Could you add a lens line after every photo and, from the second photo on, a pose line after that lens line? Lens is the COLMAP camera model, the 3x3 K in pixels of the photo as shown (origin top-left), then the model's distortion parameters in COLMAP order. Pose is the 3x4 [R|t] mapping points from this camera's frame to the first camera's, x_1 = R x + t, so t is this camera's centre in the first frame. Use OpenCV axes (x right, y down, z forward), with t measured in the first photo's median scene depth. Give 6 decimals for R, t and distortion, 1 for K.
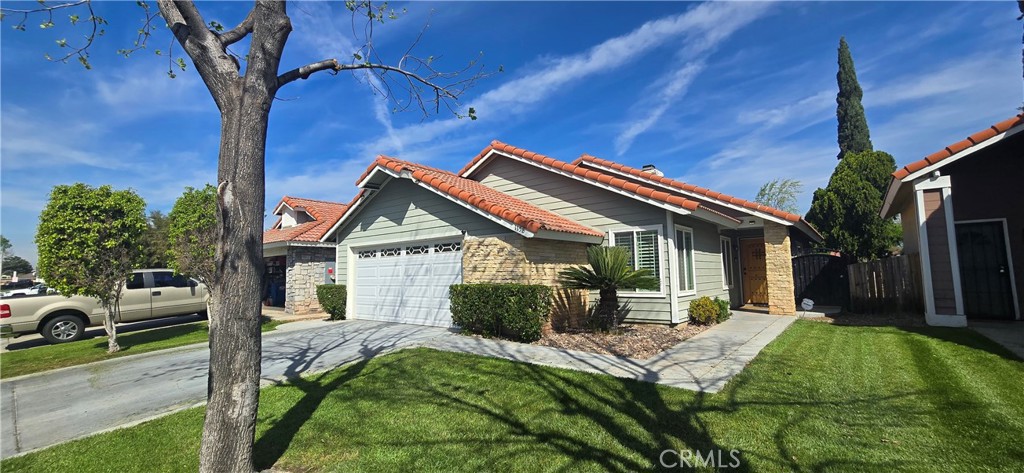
lens RADIAL K [[416.9, 0, 515.7], [0, 416.9, 234.7], [0, 0, 1]] dist [-0.004392, 0.000401]
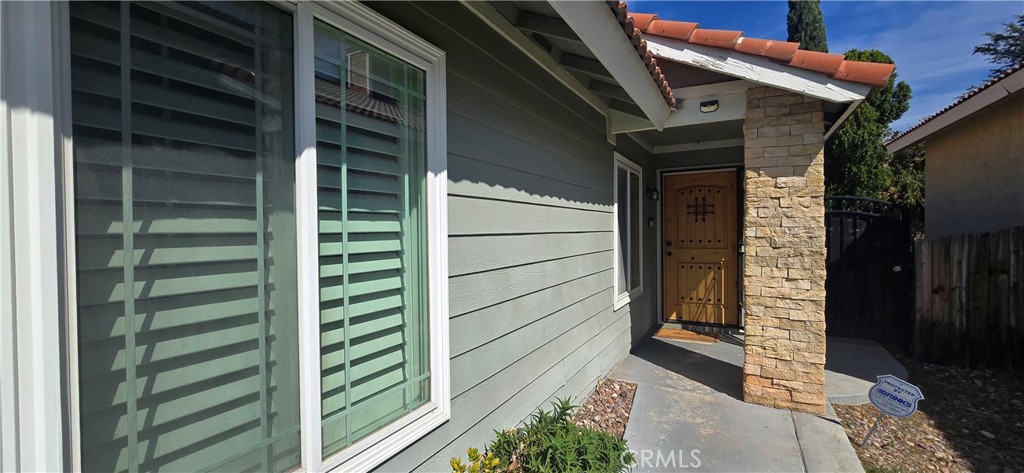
lens RADIAL K [[416.9, 0, 510.0], [0, 416.9, 234.6], [0, 0, 1]] dist [-0.004392, 0.000401]
pose [[0.985453, 0.004594, 0.169885, 0.359991], [-0.022461, 0.994386, 0.103403, 0.036345], [-0.168456, -0.105714, 0.980024, 0.692707]]
